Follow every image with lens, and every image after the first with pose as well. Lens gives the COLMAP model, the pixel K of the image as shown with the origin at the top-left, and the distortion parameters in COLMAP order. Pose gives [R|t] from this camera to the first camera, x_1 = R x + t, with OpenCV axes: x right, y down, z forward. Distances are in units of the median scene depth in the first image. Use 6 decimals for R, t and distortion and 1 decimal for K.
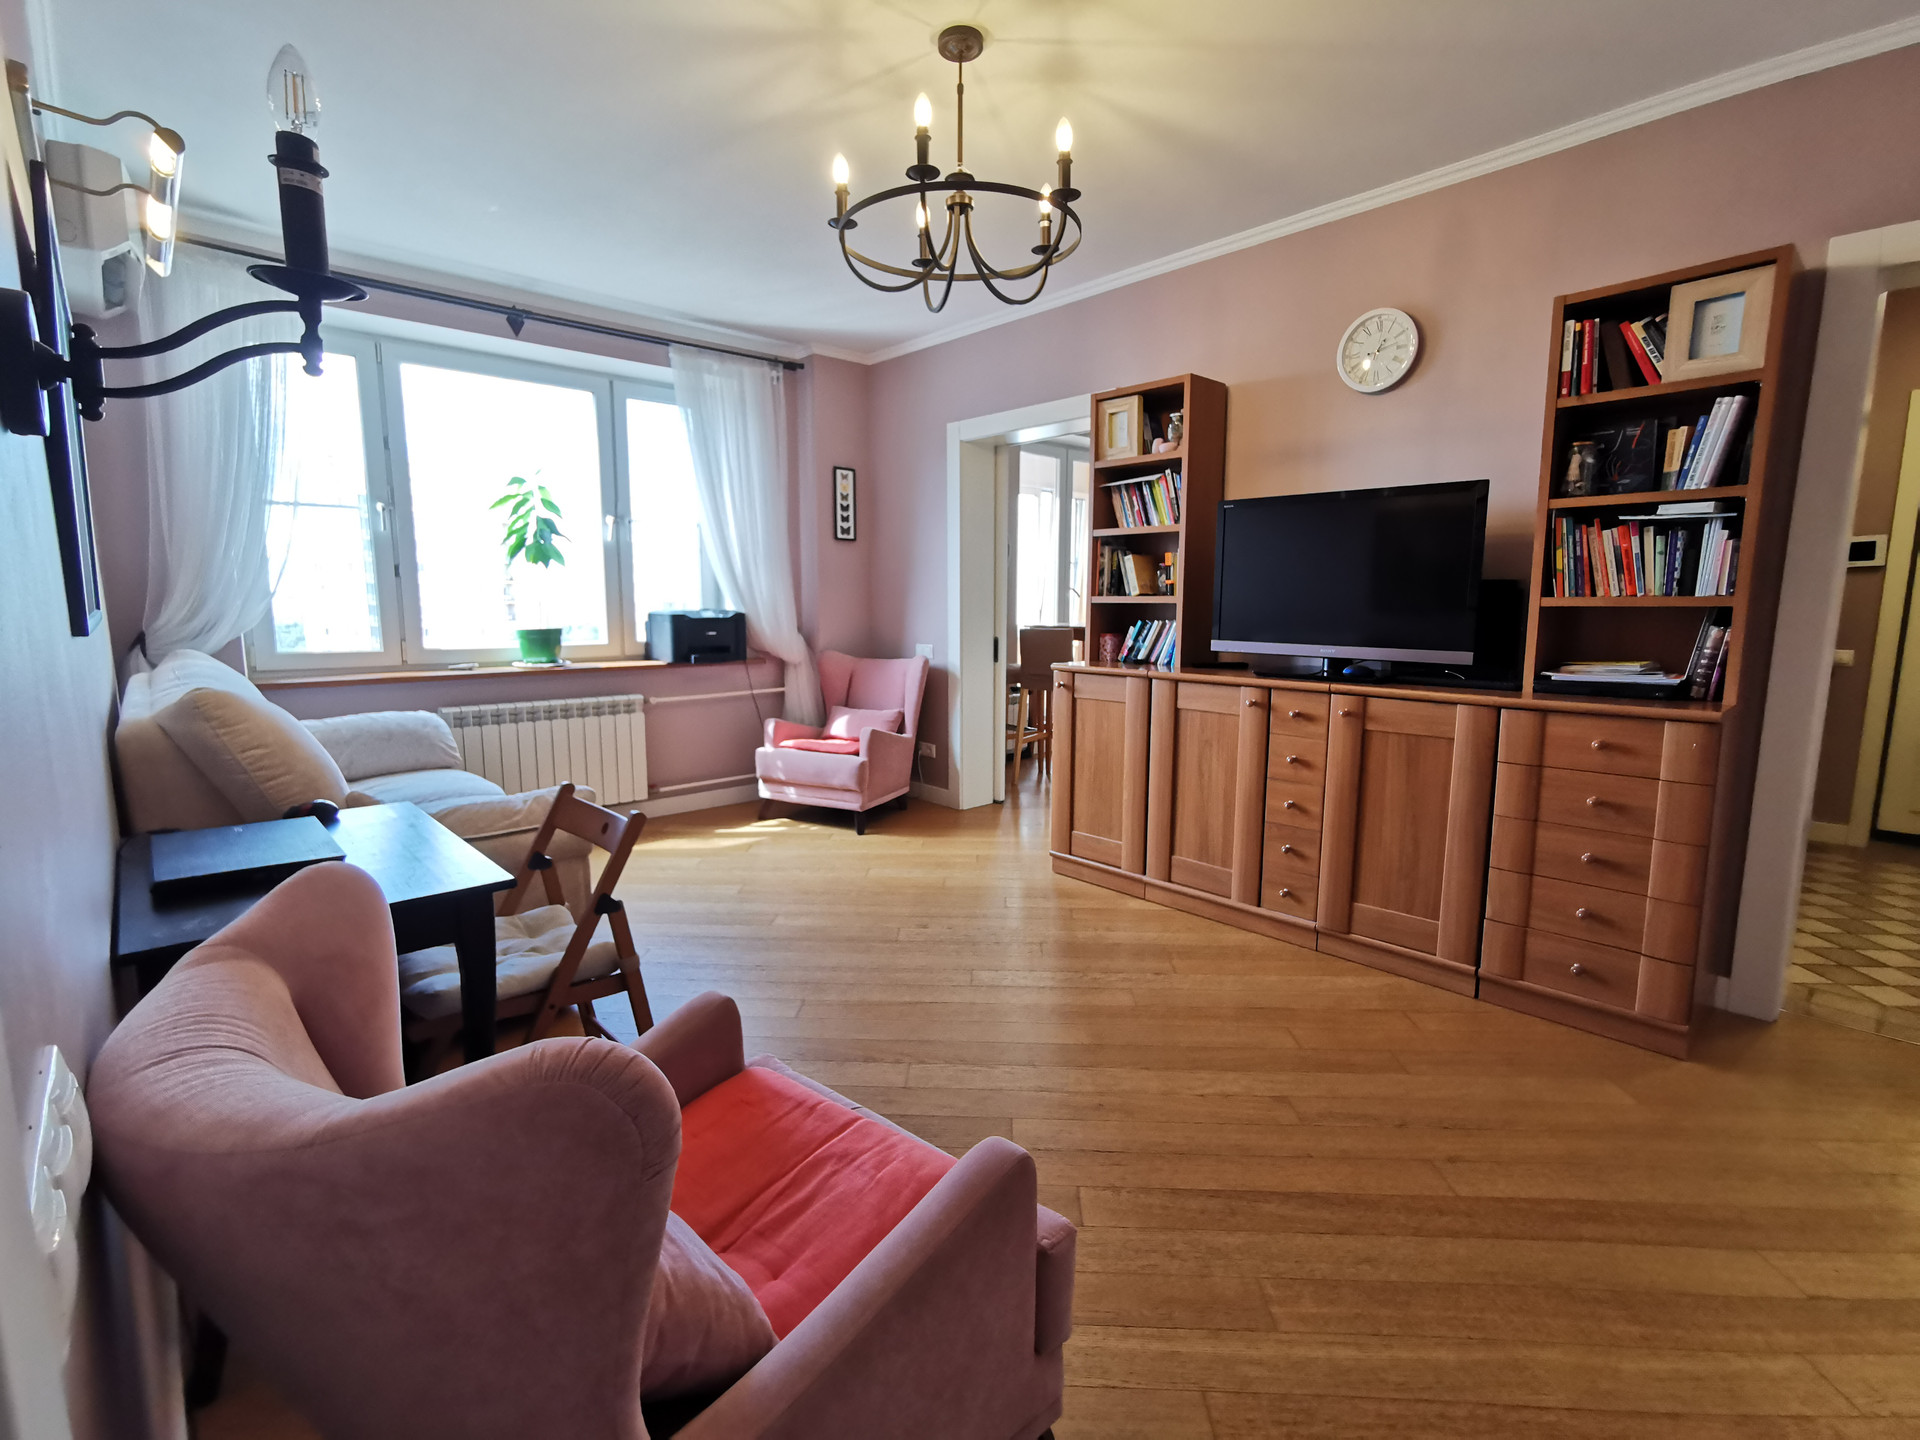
lens RADIAL K [[886.8, 0, 960.0], [0, 886.8, 720.0], [0, 0, 1]] dist [-0.001731, 0.000606]
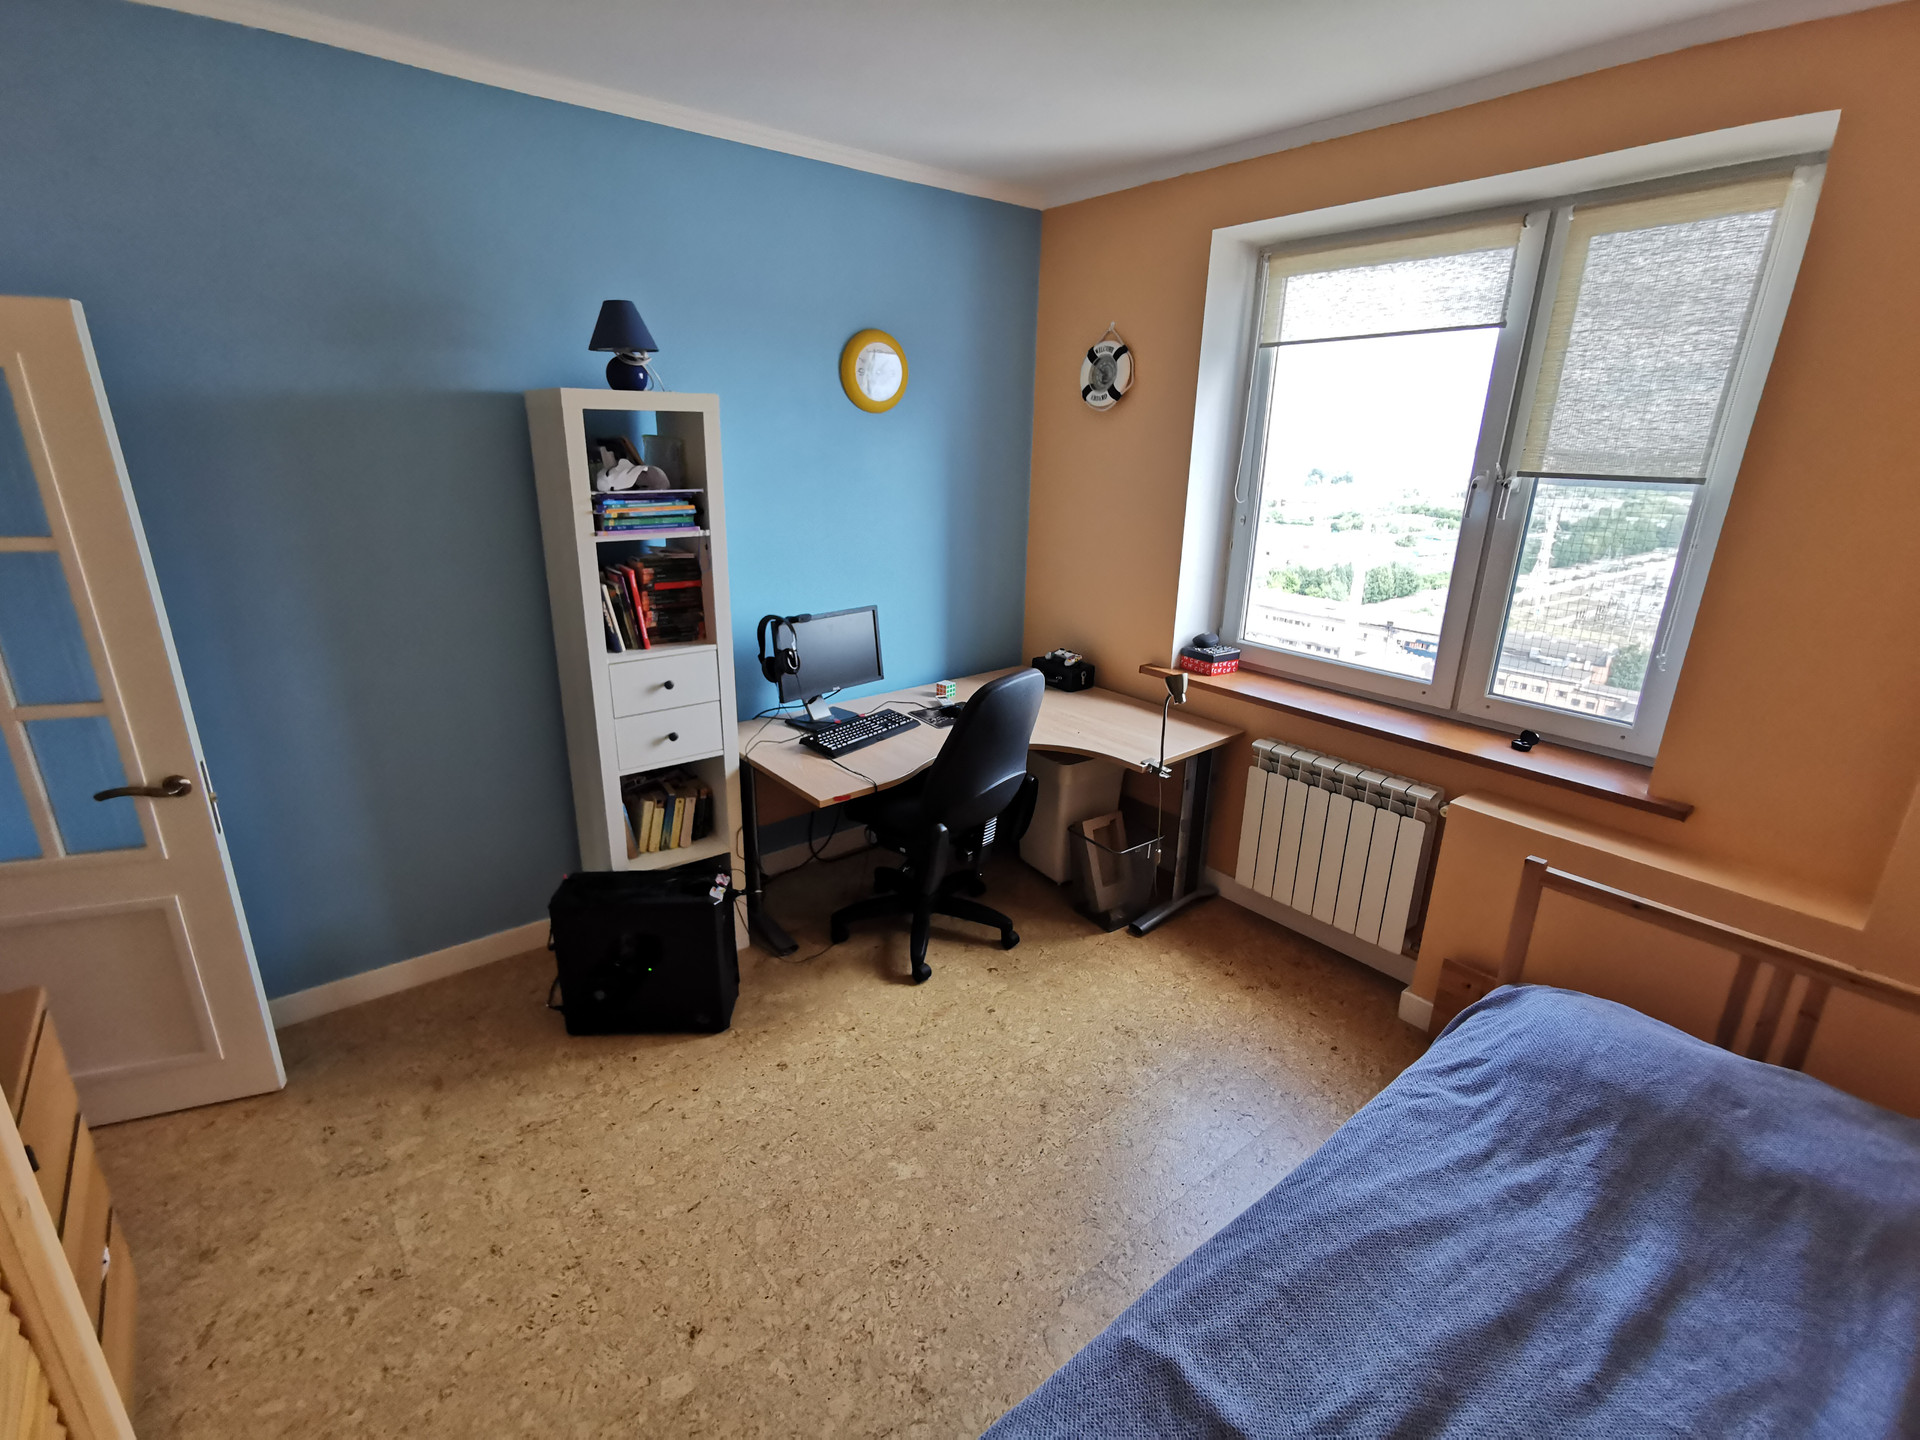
lens RADIAL K [[884.0, 0, 962.8], [0, 884.0, 722.6], [0, 0, 1]] dist [-0.002376, 0.000878]
pose [[-0.069598, 0.304466, -0.949977, 0.192874], [-0.153468, 0.937682, 0.311769, -0.205013], [0.985700, 0.167490, -0.018535, 0.705956]]
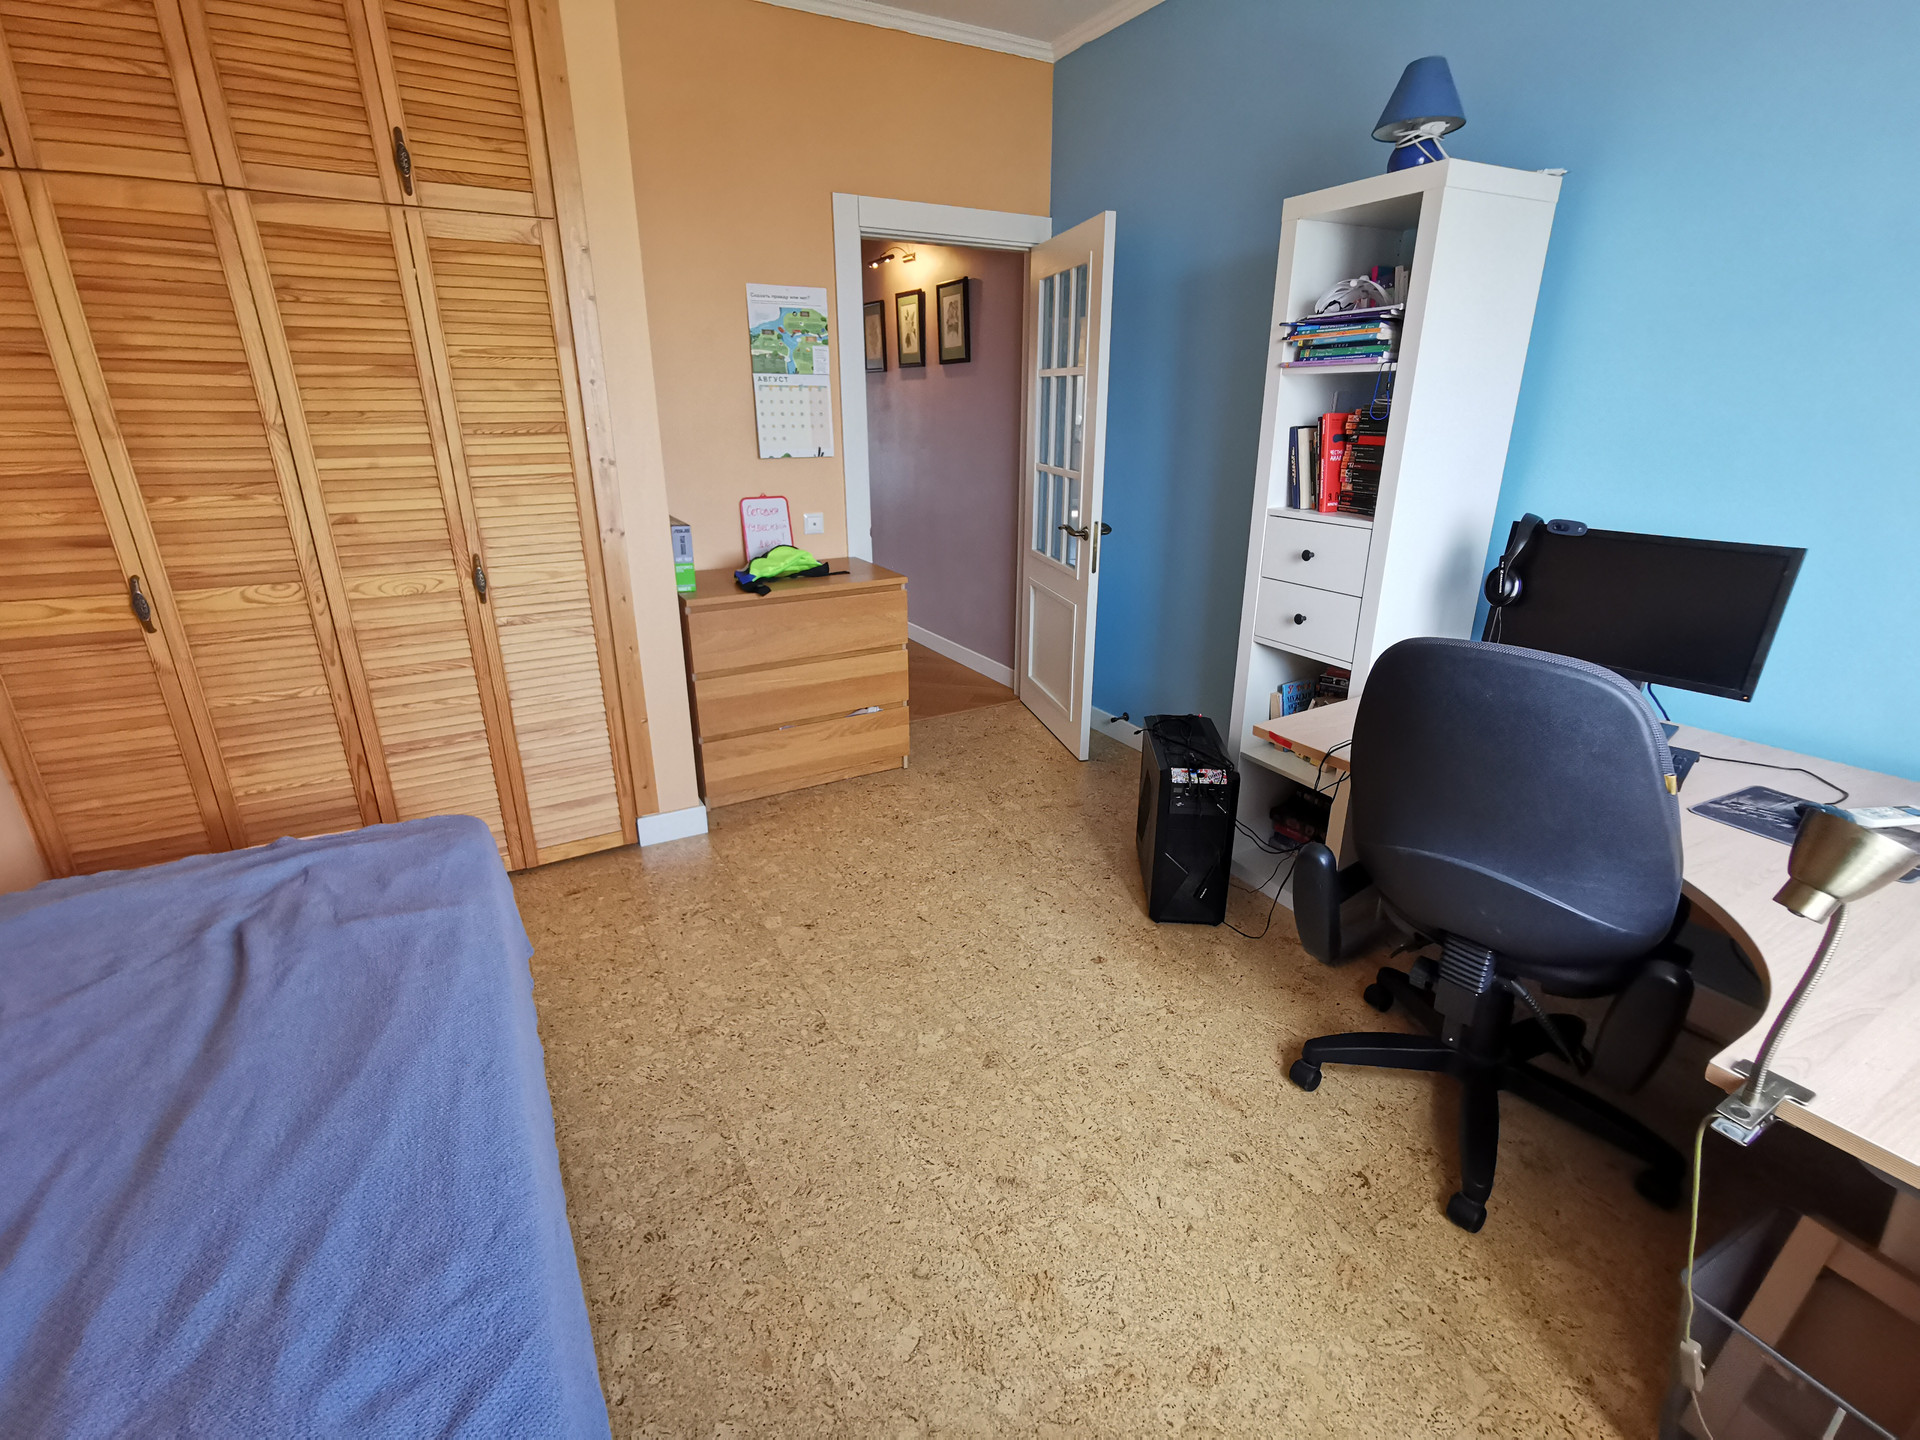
lens RADIAL K [[891.9, 0, 954.7], [0, 891.9, 721.6], [0, 0, 1]] dist [-0.023830, 0.027767]
pose [[-0.971321, -0.084091, 0.222407, -0.270542], [0.028218, 0.887996, 0.458984, -0.168067], [-0.236093, 0.452096, -0.860157, 1.005502]]
